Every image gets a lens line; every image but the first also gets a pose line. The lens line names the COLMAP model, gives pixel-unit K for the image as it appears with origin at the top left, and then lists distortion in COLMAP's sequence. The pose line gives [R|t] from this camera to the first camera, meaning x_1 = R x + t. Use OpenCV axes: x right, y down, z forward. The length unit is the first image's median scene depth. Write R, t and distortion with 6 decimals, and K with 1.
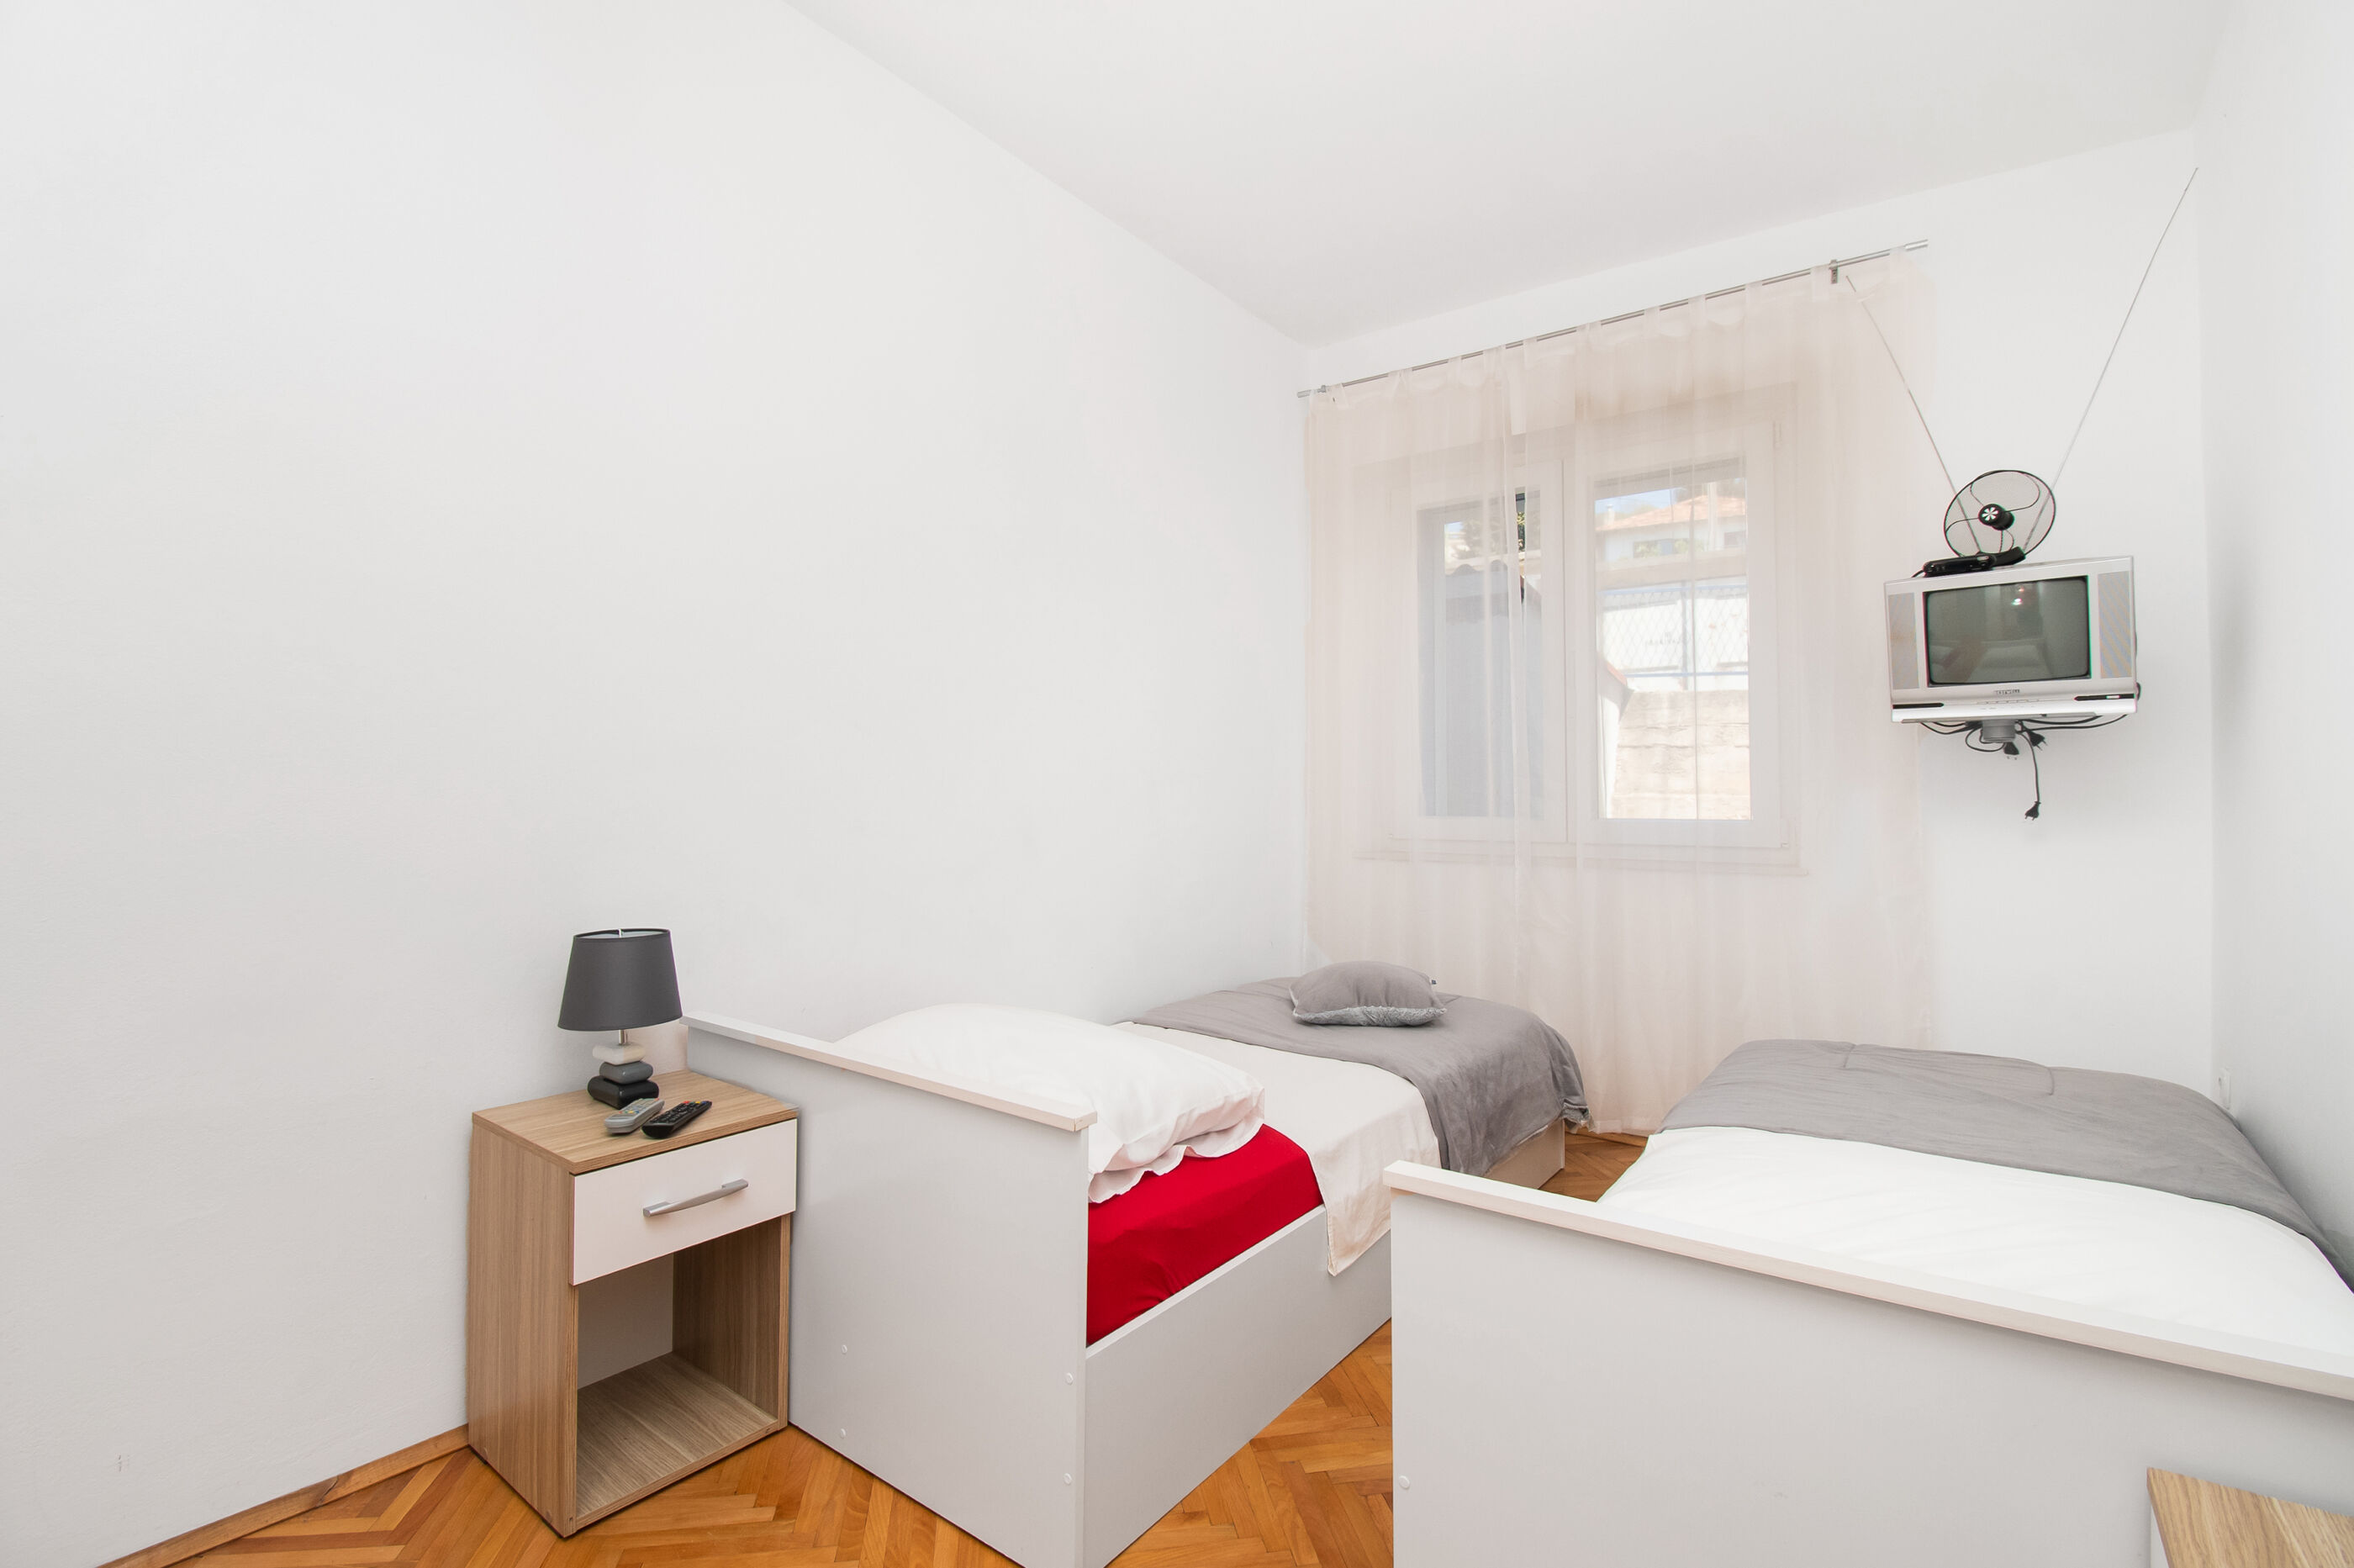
lens RADIAL K [[1059.8, 0, 1177.0], [0, 1059.8, 784.0], [0, 0, 1]] dist [0.000474, -0.012767]
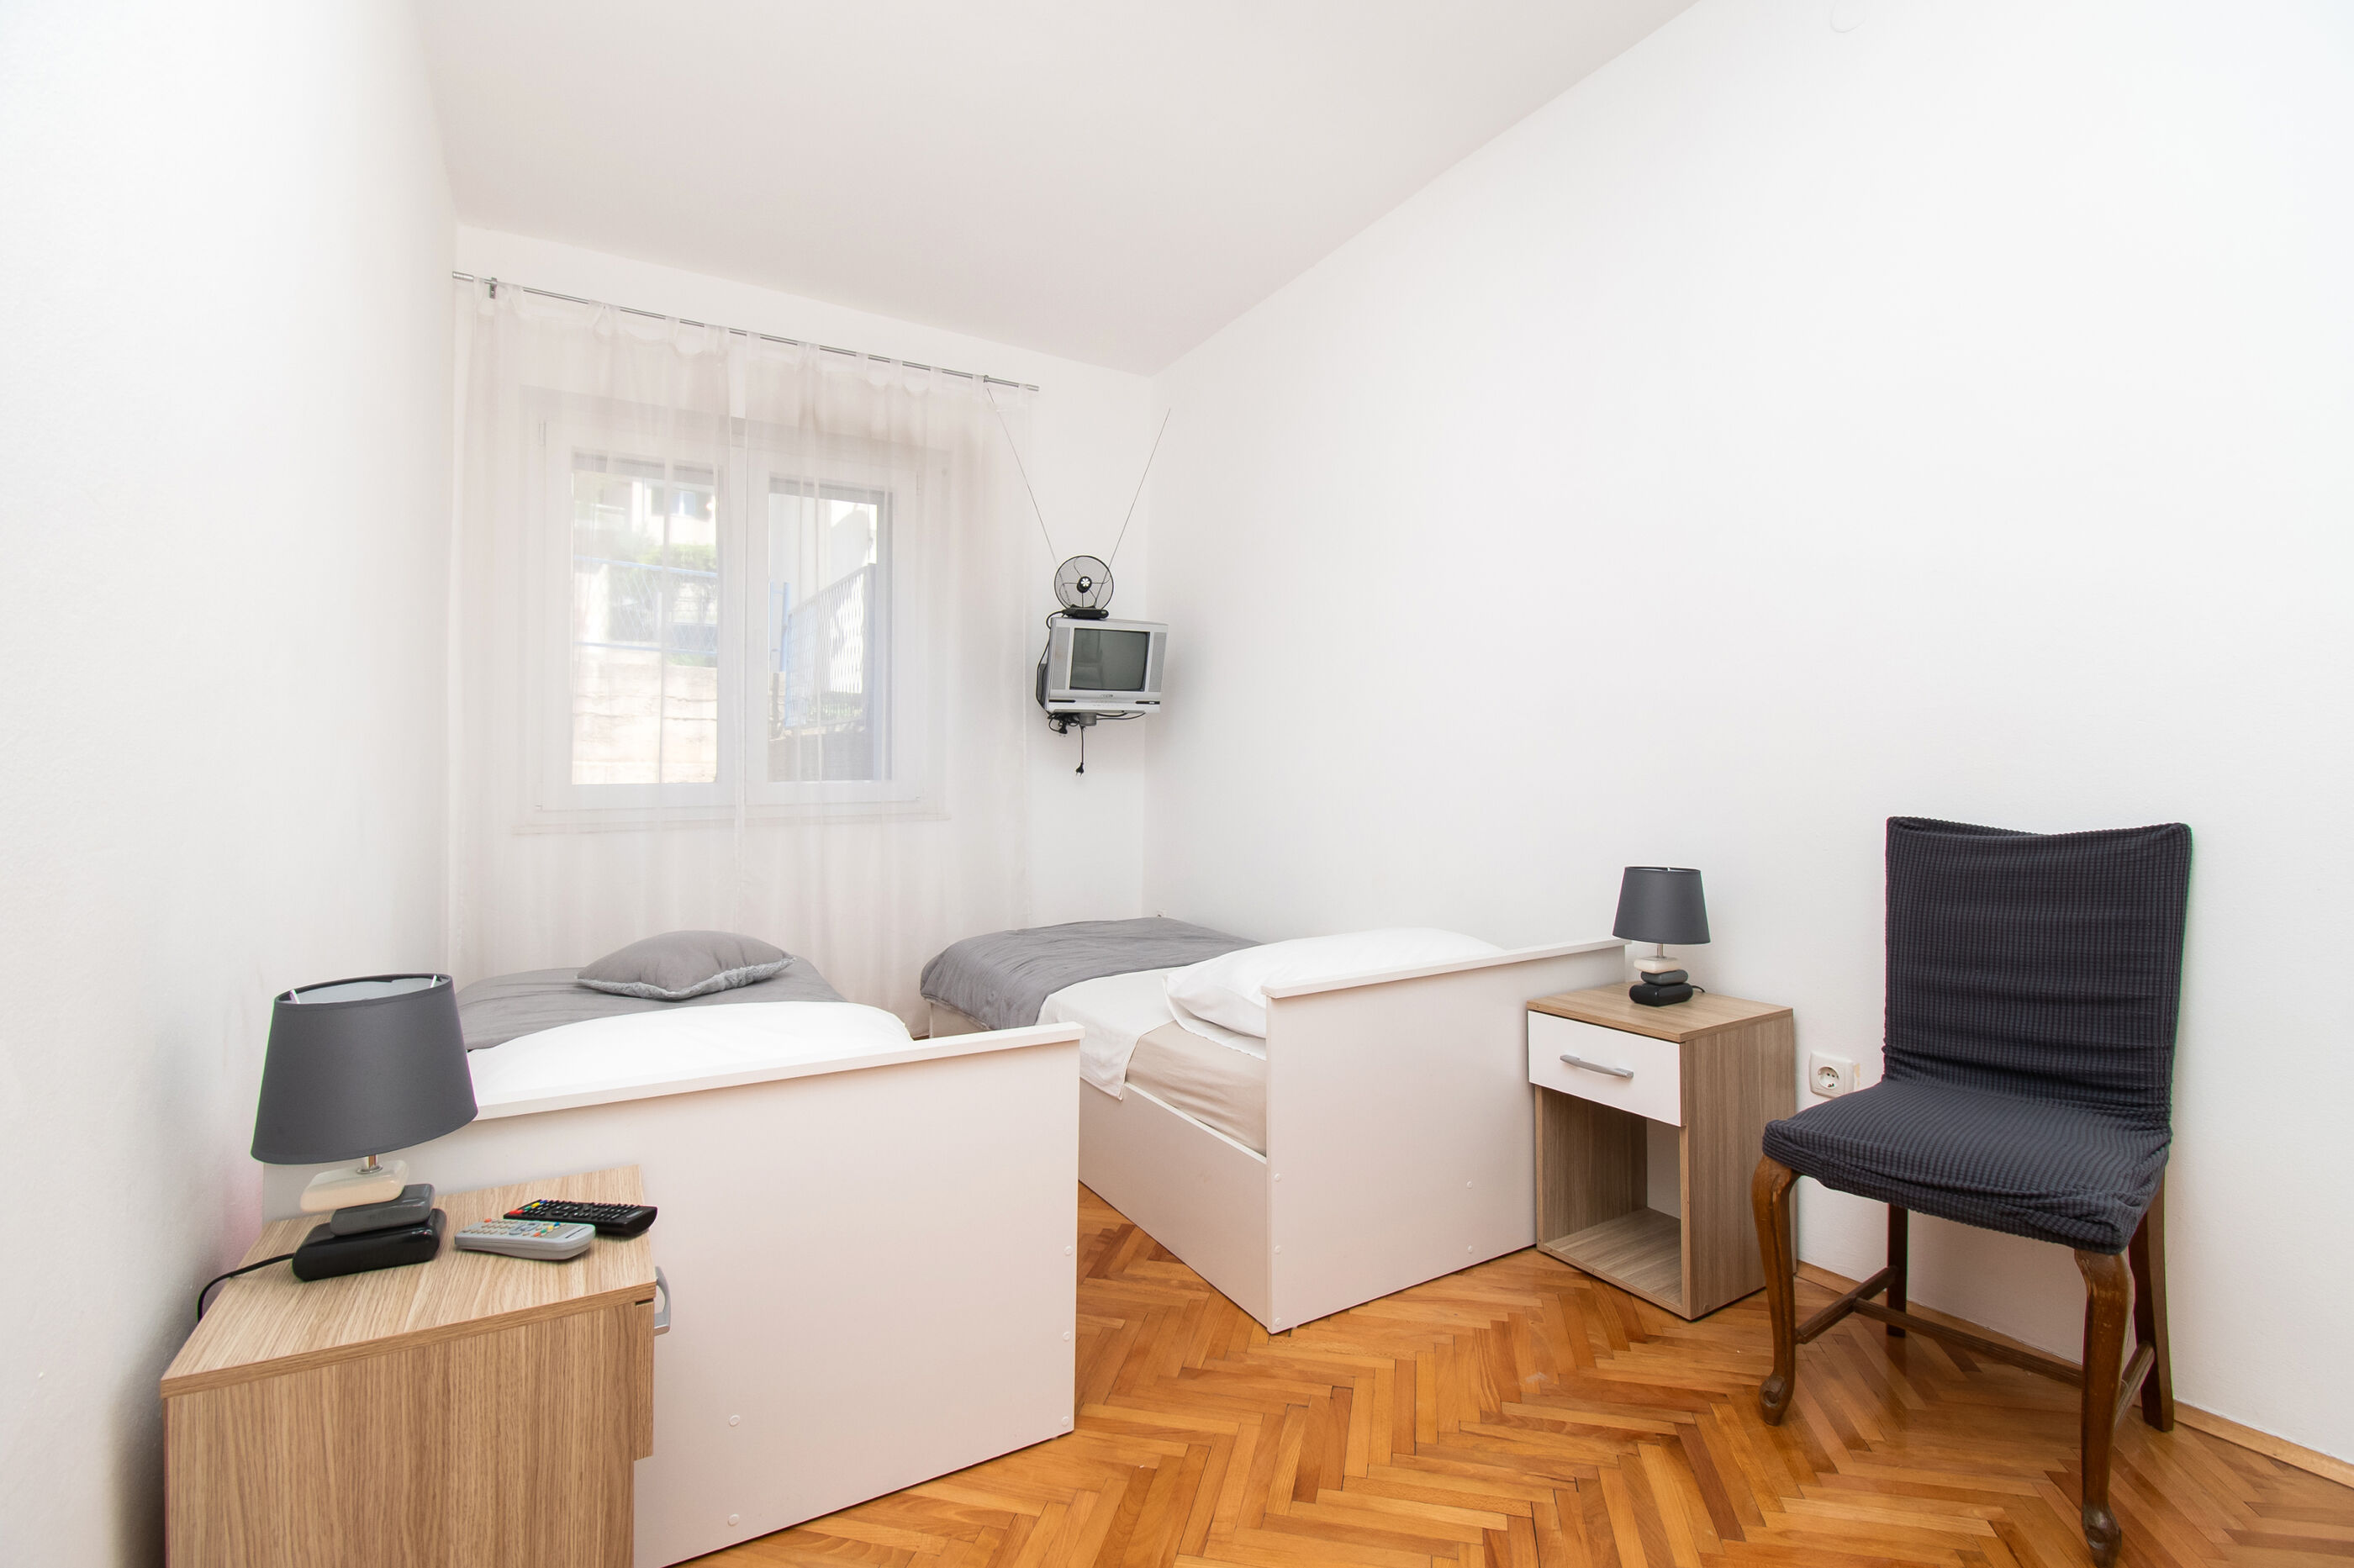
lens RADIAL K [[1059.8, 0, 1177.0], [0, 1059.8, 784.0], [0, 0, 1]] dist [0.000474, -0.012767]
pose [[0.384502, -0.023266, 0.922831, -0.581122], [-0.003716, 0.999635, 0.026751, 0.004110], [-0.923117, -0.013715, 0.384275, 0.223019]]
